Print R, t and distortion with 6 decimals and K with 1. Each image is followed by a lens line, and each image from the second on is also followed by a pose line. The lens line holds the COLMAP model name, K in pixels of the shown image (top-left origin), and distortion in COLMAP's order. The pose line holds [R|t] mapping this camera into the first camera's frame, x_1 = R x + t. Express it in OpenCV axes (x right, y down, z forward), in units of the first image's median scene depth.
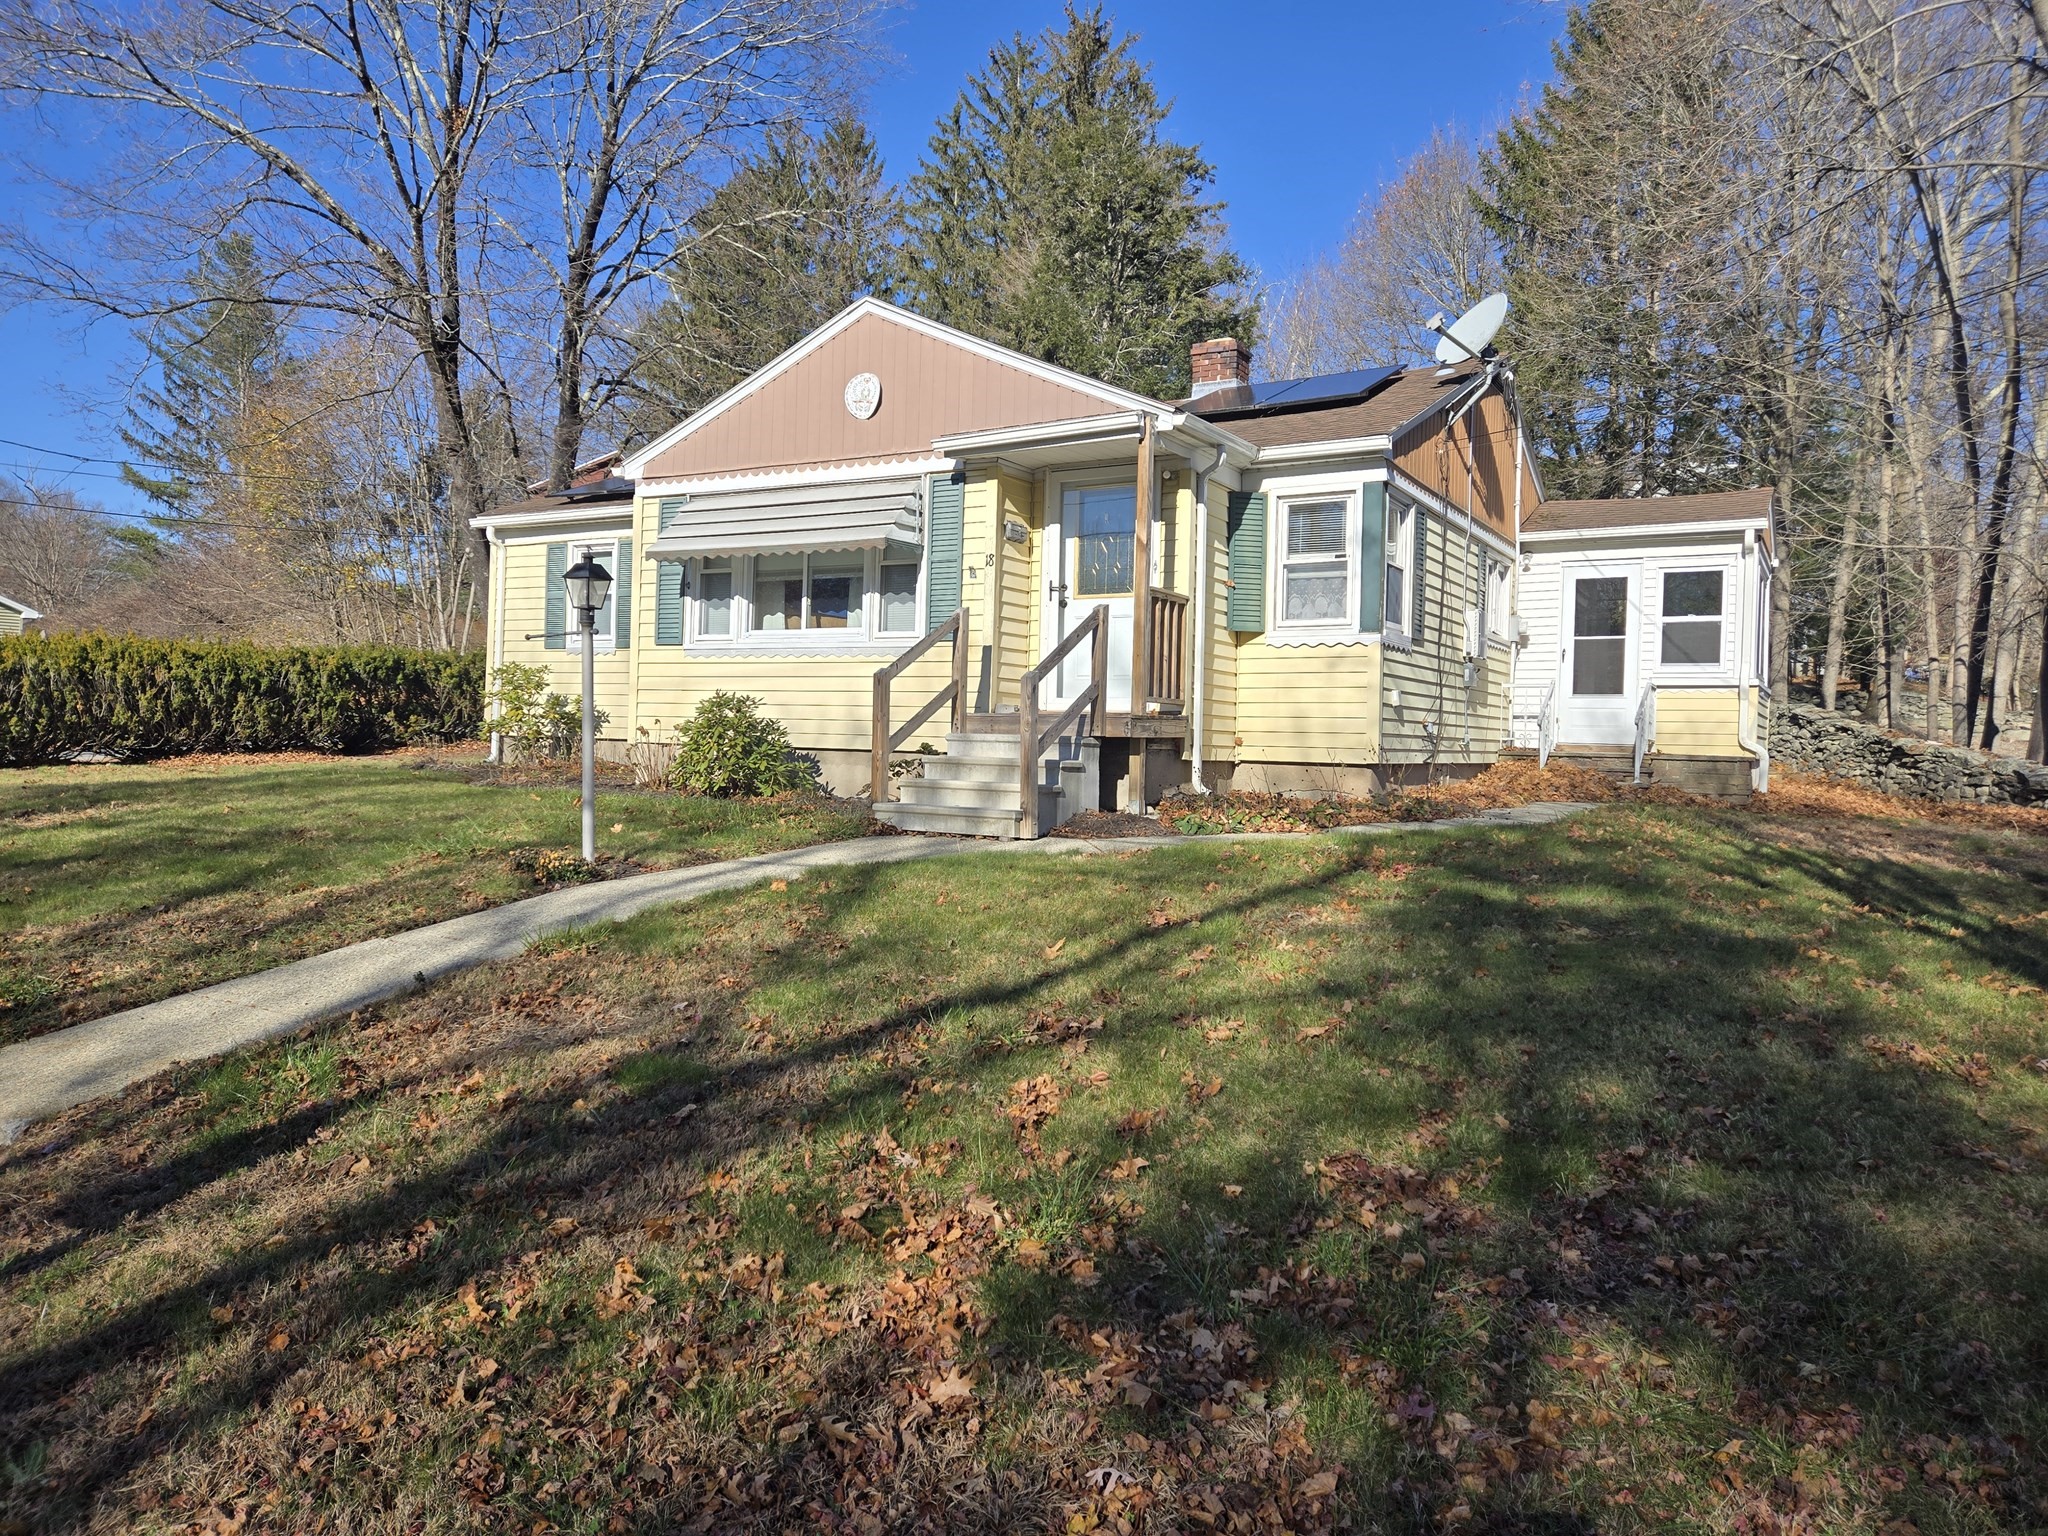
lens RADIAL K [[1342.0, 0, 1024.2], [0, 1342.0, 764.7], [0, 0, 1]] dist [0.003962, 0.000691]
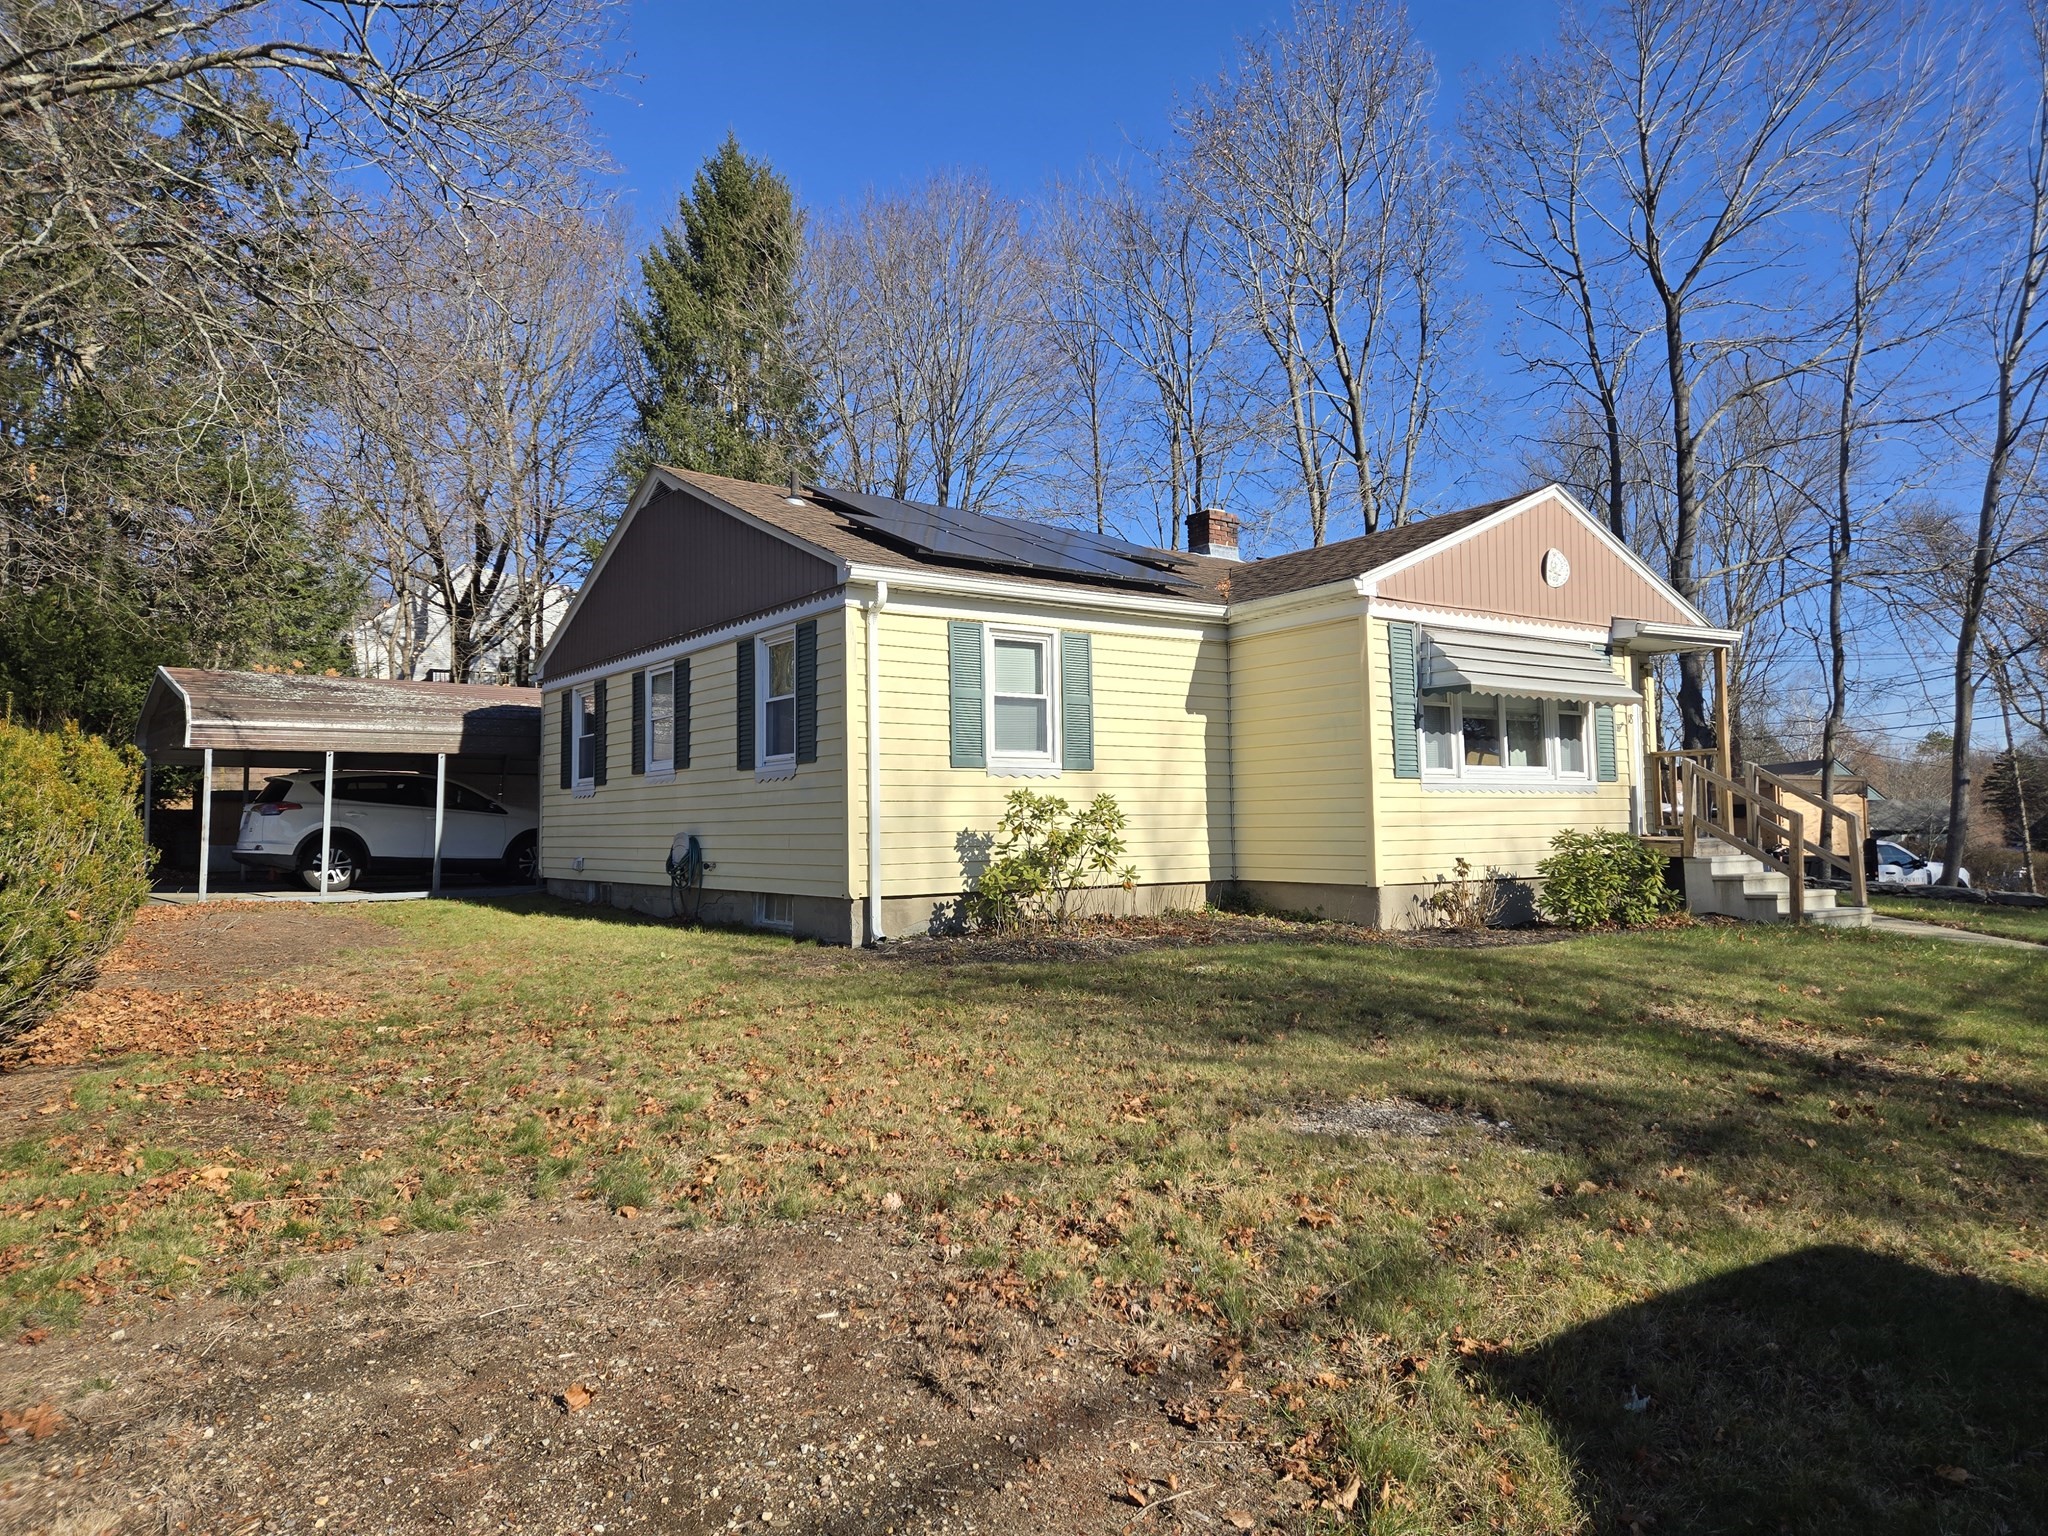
lens RADIAL K [[1342.0, 0, 1023.9], [0, 1342.0, 763.4], [0, 0, 1]] dist [0.003962, 0.000691]
pose [[0.431962, 0.018007, 0.901712, -1.239075], [0.050644, 0.997739, -0.044185, -0.073943], [-0.900469, 0.064753, 0.430073, 0.854315]]
